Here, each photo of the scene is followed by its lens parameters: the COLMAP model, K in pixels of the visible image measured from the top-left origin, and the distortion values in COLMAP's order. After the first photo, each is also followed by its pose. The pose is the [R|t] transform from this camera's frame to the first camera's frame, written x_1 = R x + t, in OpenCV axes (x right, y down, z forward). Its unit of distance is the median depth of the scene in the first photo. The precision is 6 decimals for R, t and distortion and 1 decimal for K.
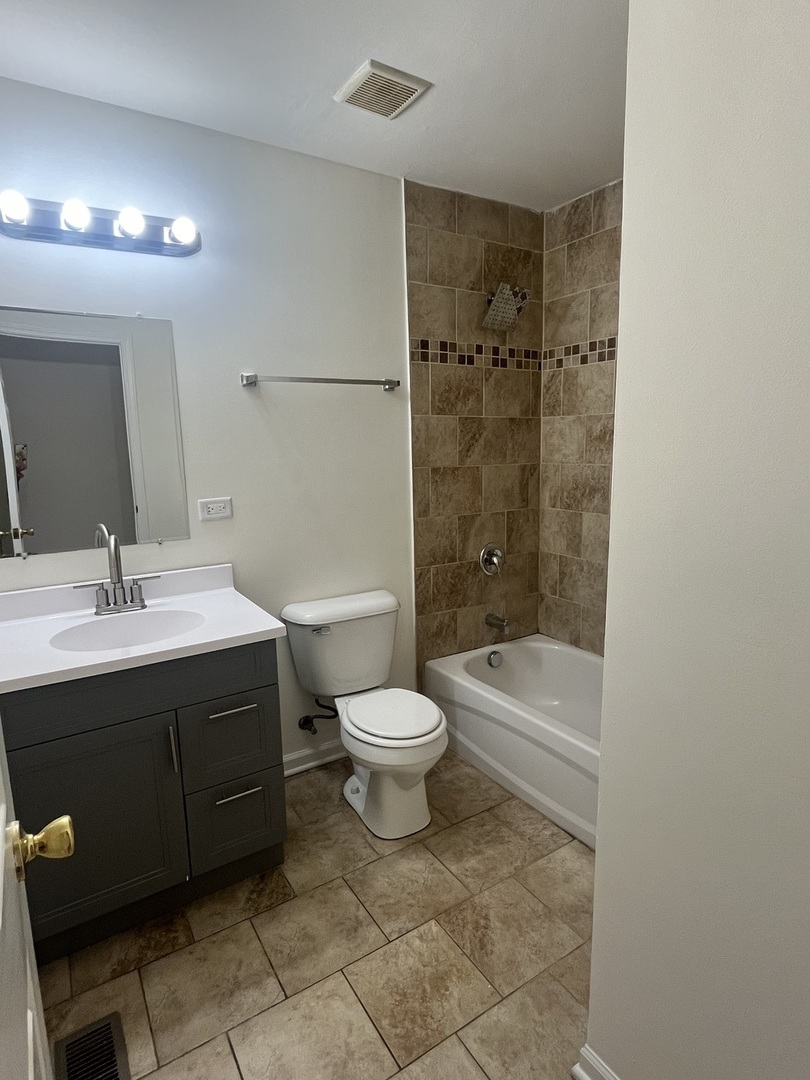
lens RADIAL K [[572.4, 0, 408.6], [0, 572.4, 546.0], [0, 0, 1]] dist [0.016215, 0.000385]
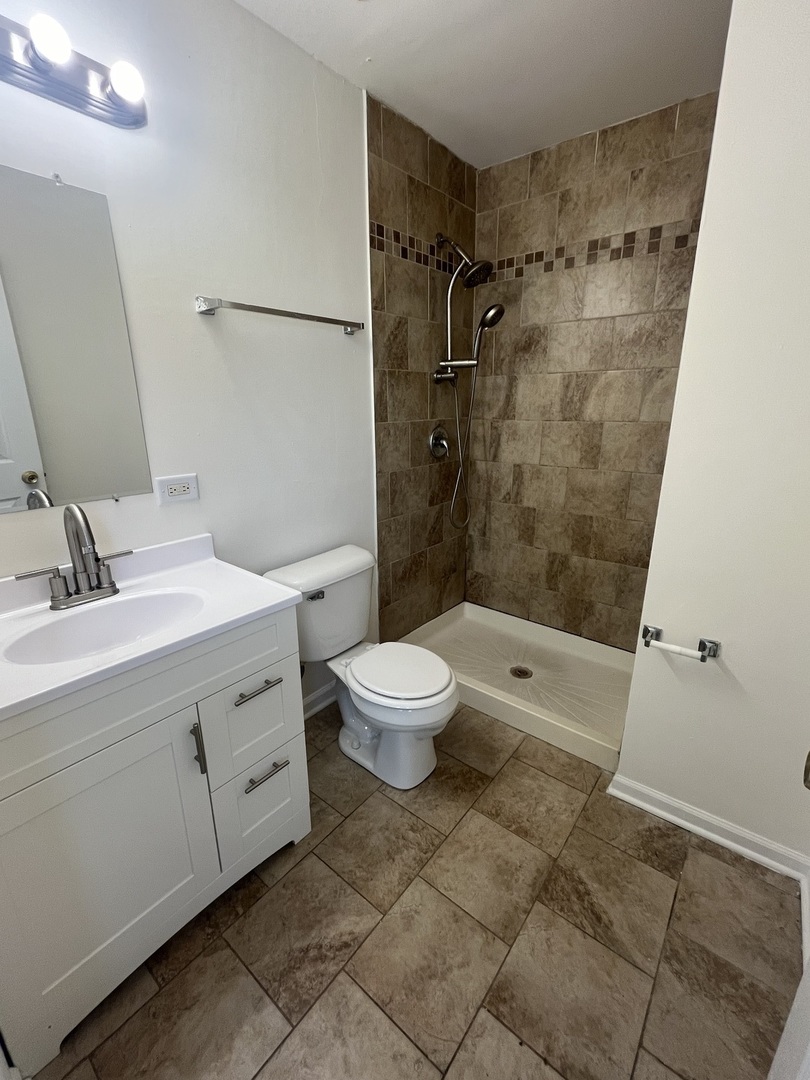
lens RADIAL K [[471.9, 0, 401.4], [0, 471.9, 537.0], [0, 0, 1]] dist [-0.003668, -0.000040]
pose [[0.956969, -0.054719, 0.284984, -0.253326], [0.024562, 0.993811, 0.108338, -0.026846], [-0.289148, -0.096676, 0.952390, 0.267881]]
